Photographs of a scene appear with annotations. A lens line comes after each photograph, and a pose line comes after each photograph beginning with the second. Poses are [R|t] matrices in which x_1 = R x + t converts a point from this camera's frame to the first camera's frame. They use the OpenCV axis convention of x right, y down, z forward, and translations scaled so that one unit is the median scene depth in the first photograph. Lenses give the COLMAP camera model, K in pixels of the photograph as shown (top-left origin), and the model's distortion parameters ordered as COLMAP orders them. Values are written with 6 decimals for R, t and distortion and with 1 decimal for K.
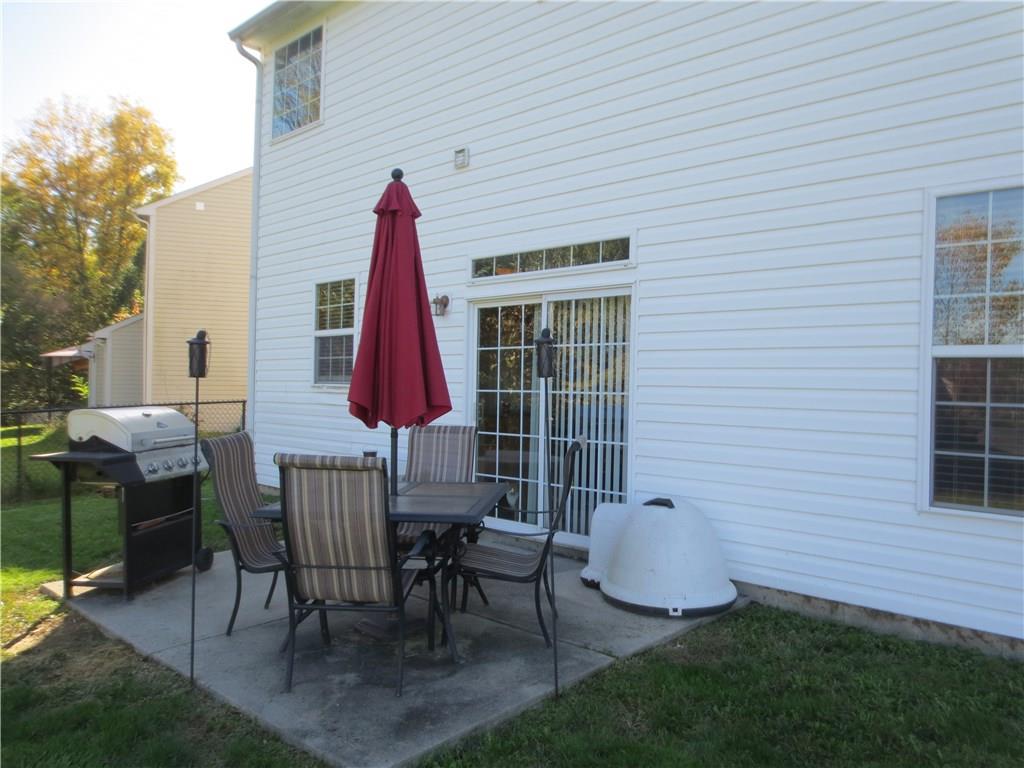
lens RADIAL K [[739.3, 0, 526.1], [0, 739.3, 382.7], [0, 0, 1]] dist [-0.004457, -0.001322]
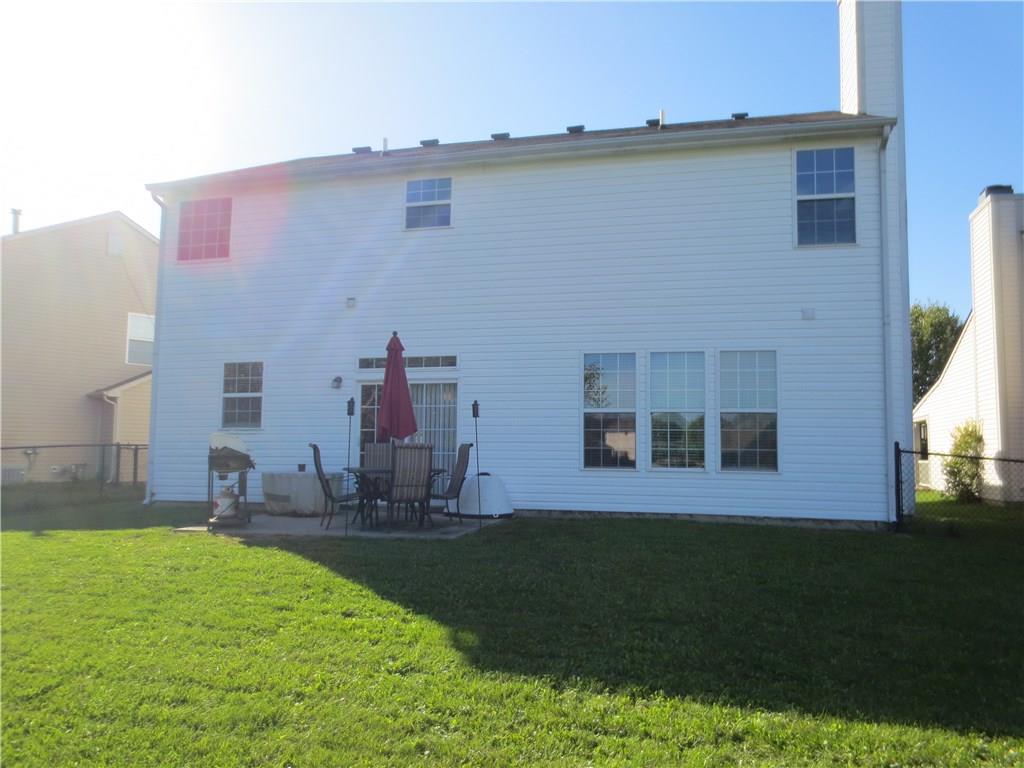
lens RADIAL K [[739.3, 0, 526.1], [0, 739.3, 382.7], [0, 0, 1]] dist [-0.004457, -0.001322]
pose [[0.870094, 0.032612, 0.491805, -0.730963], [0.008098, 0.996728, -0.080421, 0.053704], [-0.492819, 0.073956, 0.866983, -0.947089]]
